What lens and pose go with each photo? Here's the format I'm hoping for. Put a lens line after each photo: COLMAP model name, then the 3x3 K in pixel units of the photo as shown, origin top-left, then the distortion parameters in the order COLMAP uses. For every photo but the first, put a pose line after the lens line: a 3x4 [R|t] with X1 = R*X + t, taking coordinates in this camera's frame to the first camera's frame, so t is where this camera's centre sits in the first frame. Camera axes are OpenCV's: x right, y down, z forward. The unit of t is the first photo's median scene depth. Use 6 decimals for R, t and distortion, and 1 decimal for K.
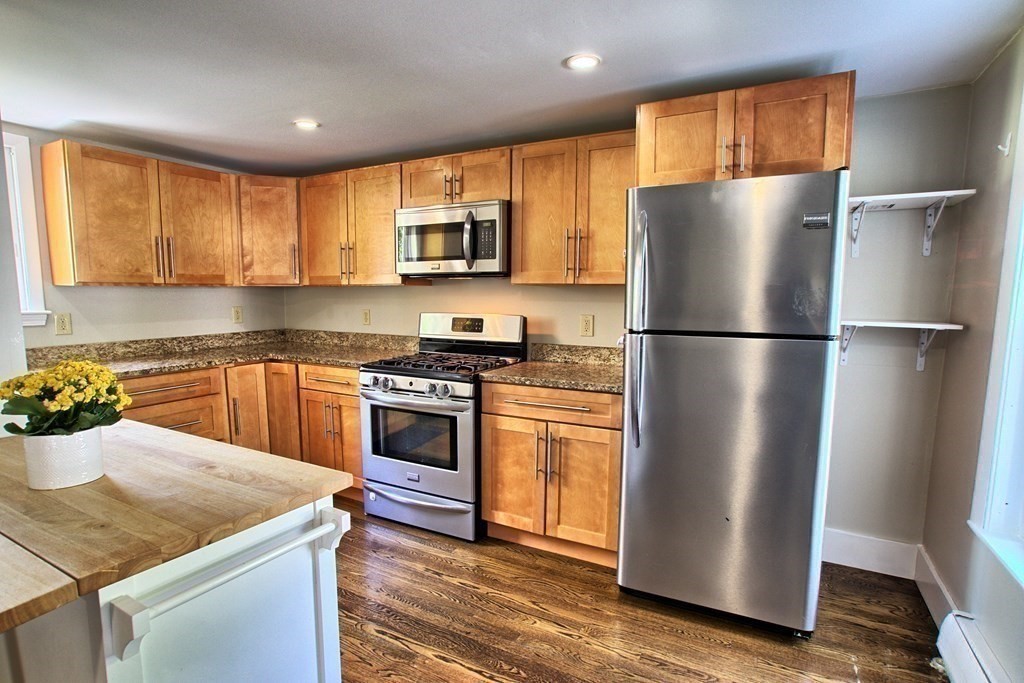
lens RADIAL K [[513.5, 0, 507.6], [0, 513.5, 343.8], [0, 0, 1]] dist [-0.074737, 0.034668]
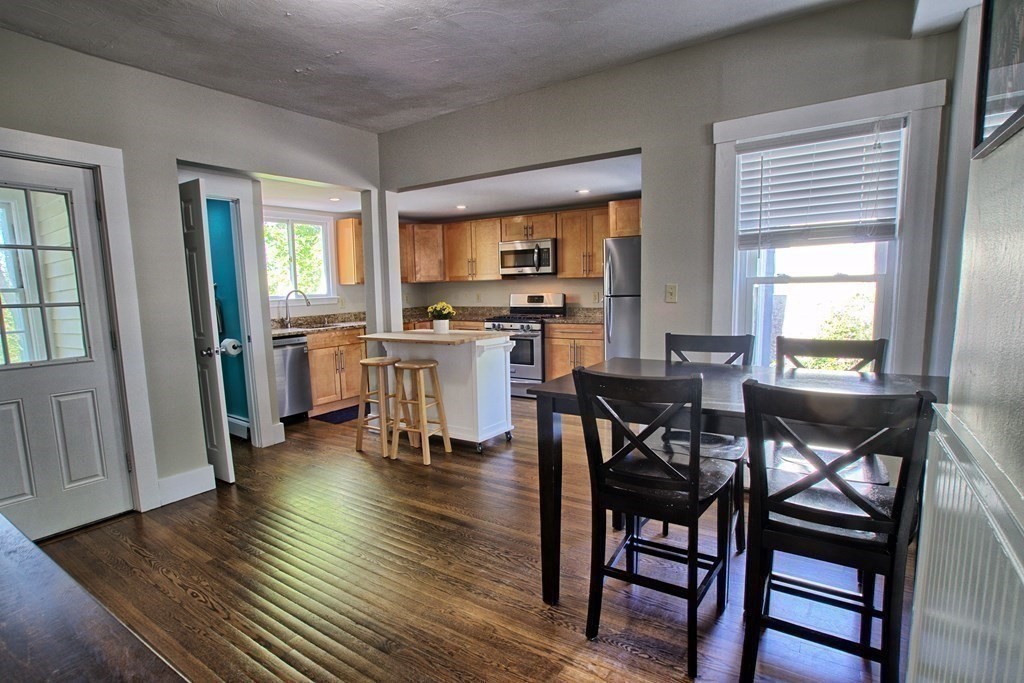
lens RADIAL K [[513.5, 0, 507.6], [0, 513.5, 343.8], [0, 0, 1]] dist [-0.074737, 0.034668]
pose [[0.995468, -0.016644, -0.093627, -0.003893], [0.018160, 0.999717, 0.015358, 0.112349], [0.093345, -0.016989, 0.995489, -1.073744]]
